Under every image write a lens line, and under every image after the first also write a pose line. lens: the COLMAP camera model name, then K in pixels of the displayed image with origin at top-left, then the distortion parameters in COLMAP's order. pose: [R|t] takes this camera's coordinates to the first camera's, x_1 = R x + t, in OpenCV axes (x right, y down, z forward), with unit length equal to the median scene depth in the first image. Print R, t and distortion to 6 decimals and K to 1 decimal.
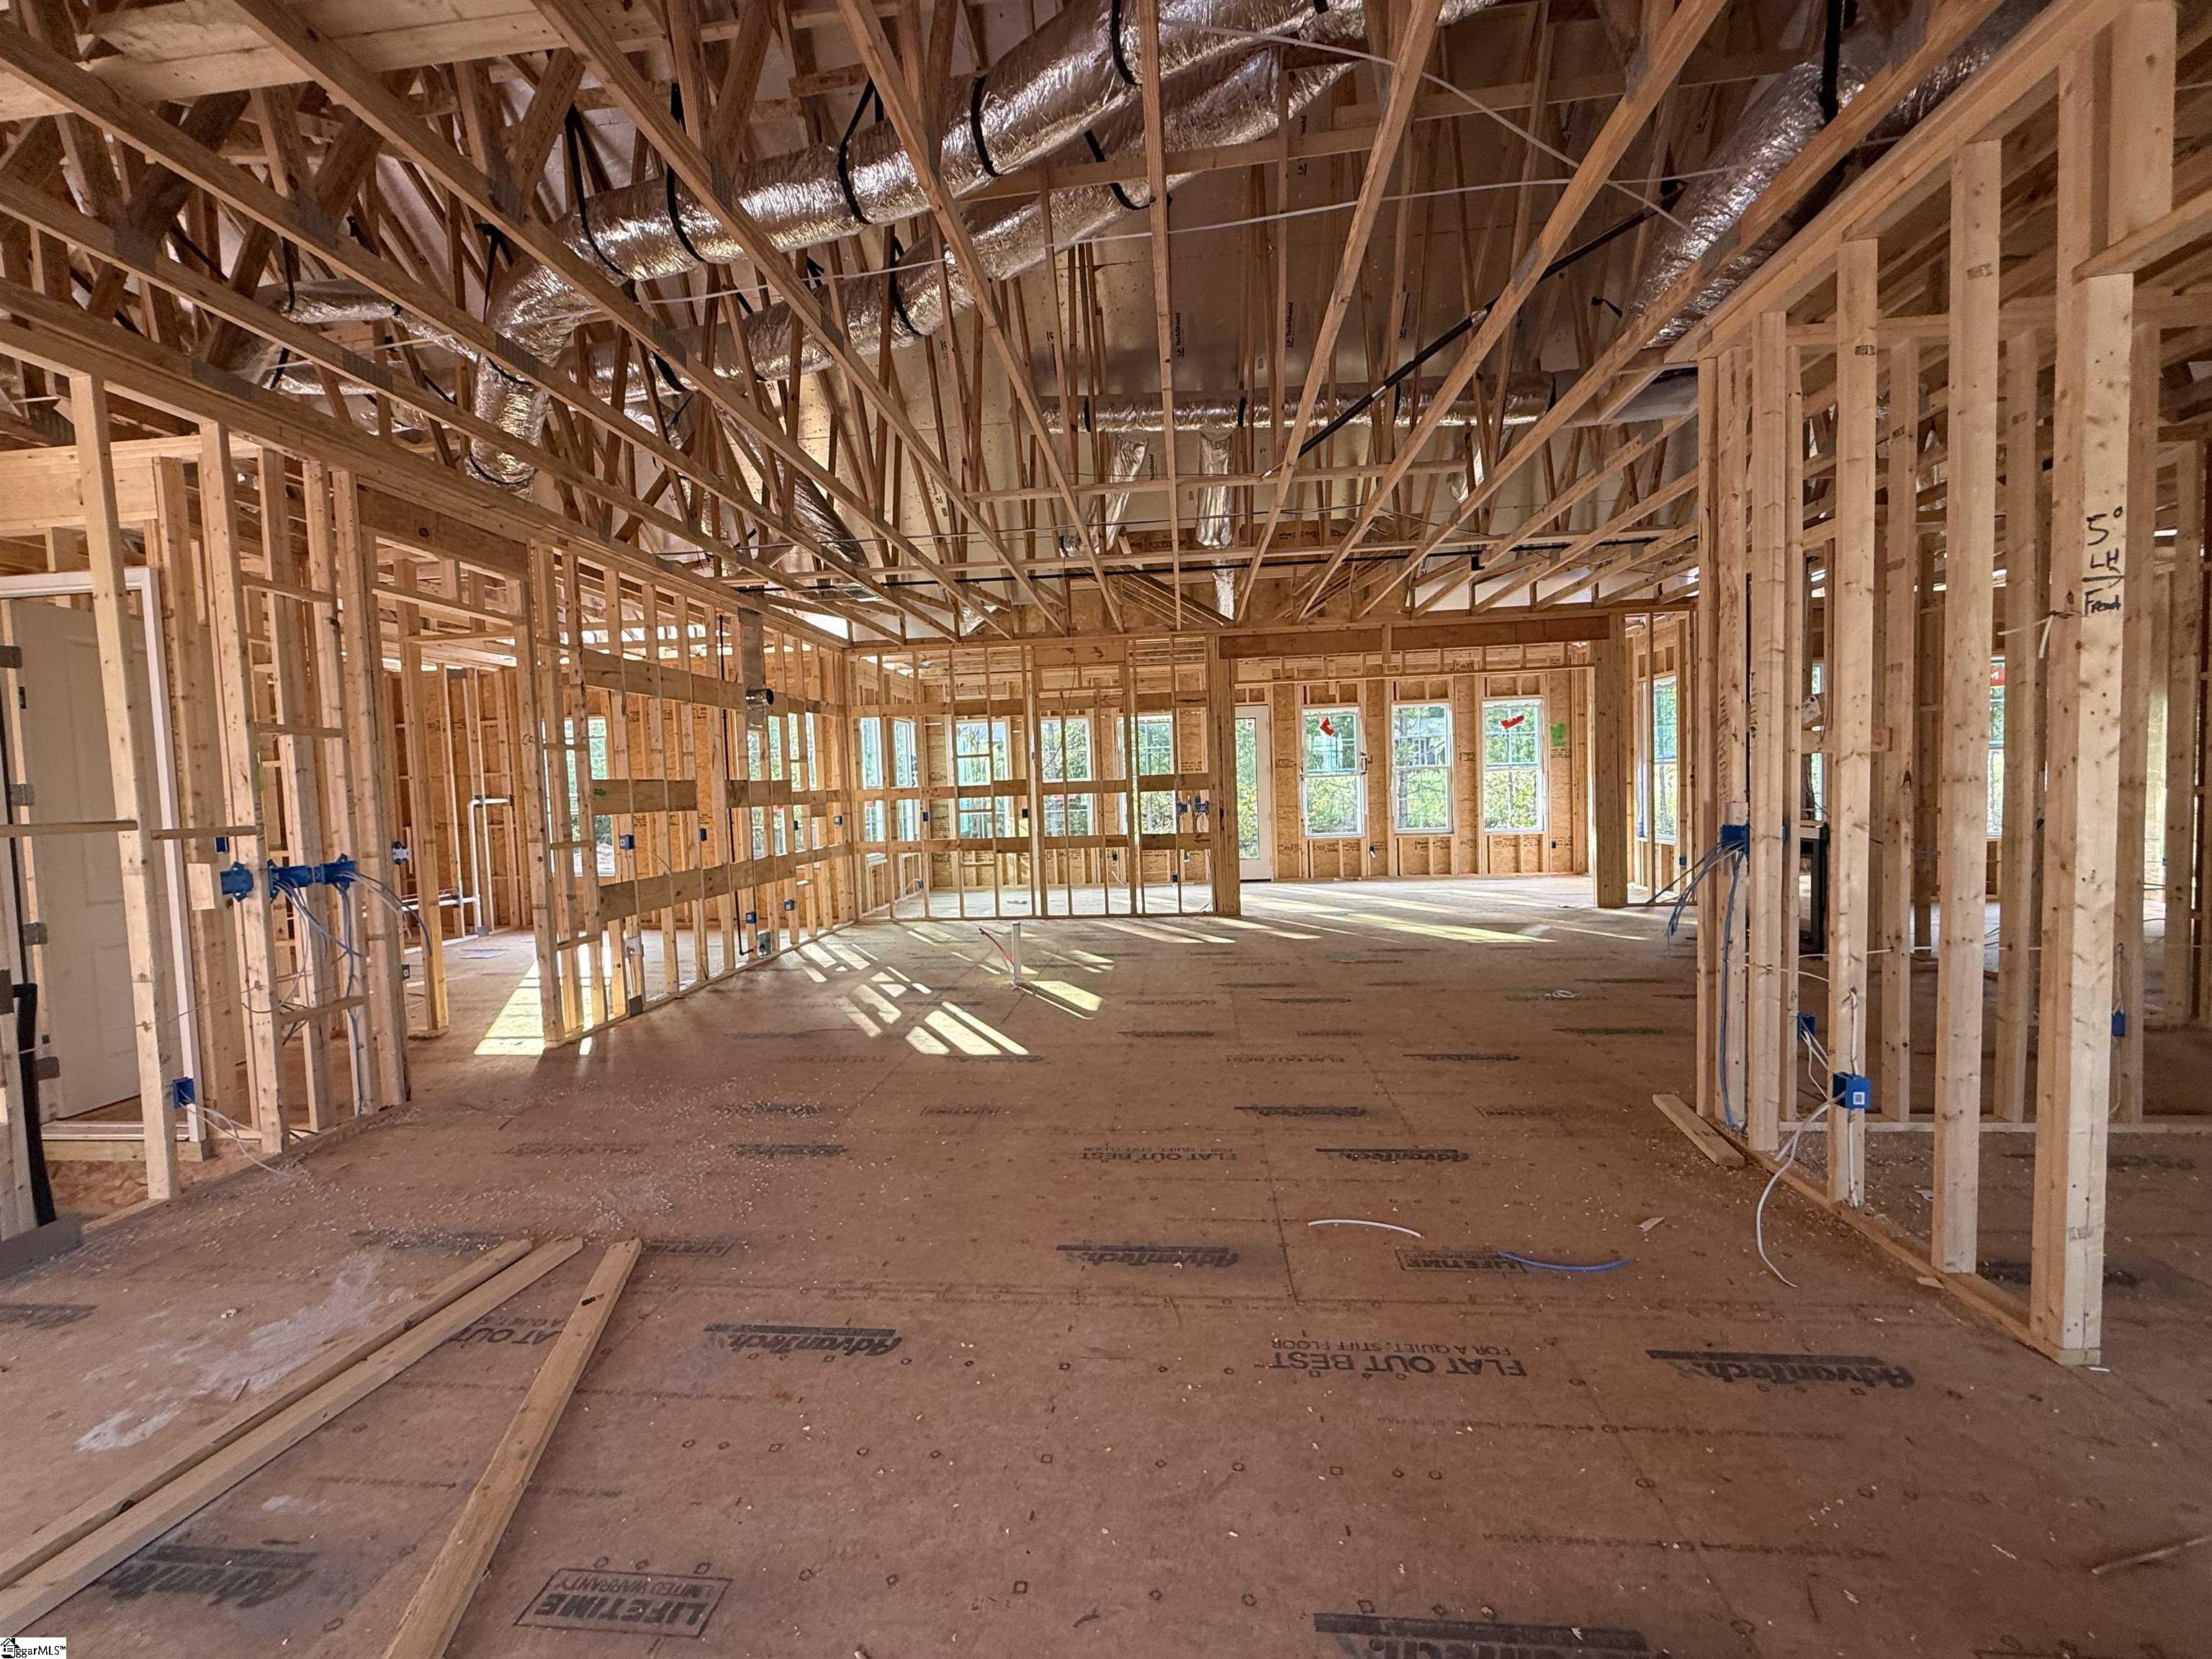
lens RADIAL K [[883.7, 0, 1096.3], [0, 883.7, 830.9], [0, 0, 1]] dist [0.000668, 0.000462]
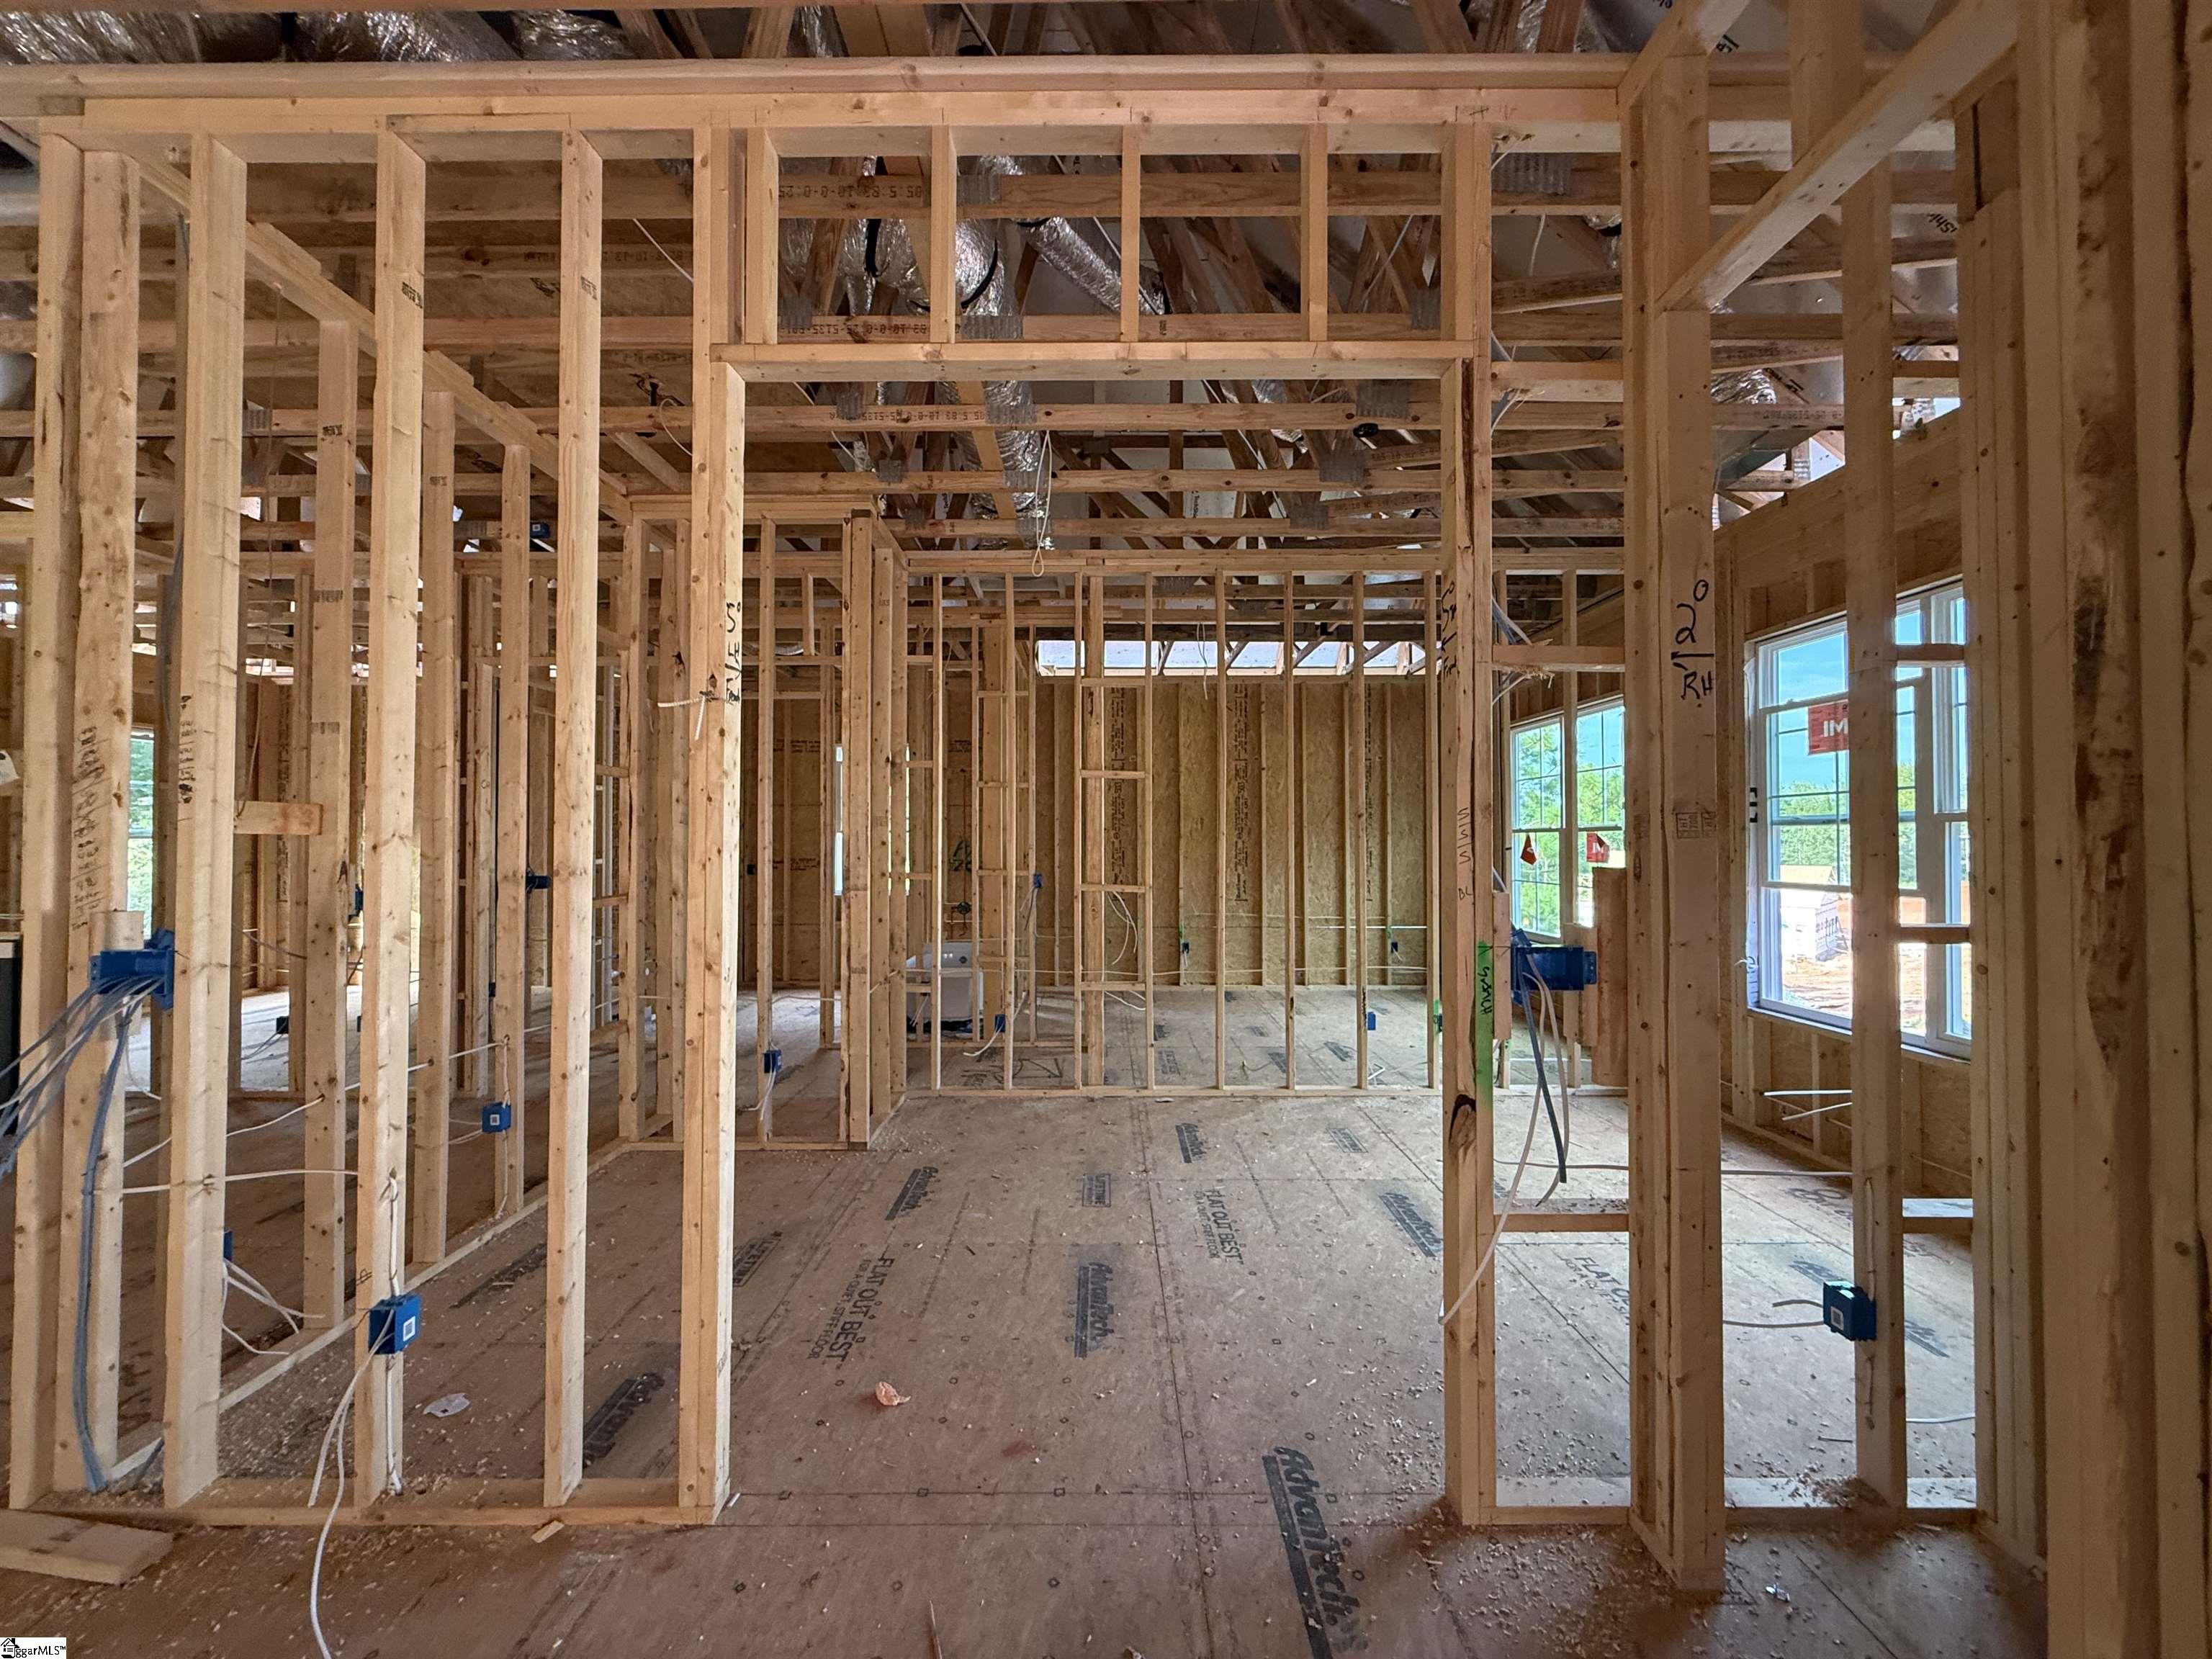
lens RADIAL K [[883.7, 0, 1101.8], [0, 883.7, 829.5], [0, 0, 1]] dist [0.000668, 0.000462]
pose [[-0.100457, 0.050587, 0.993655, 0.073557], [0.055264, 0.997449, -0.045193, -0.022875], [-0.993405, 0.050373, -0.102996, 0.401122]]
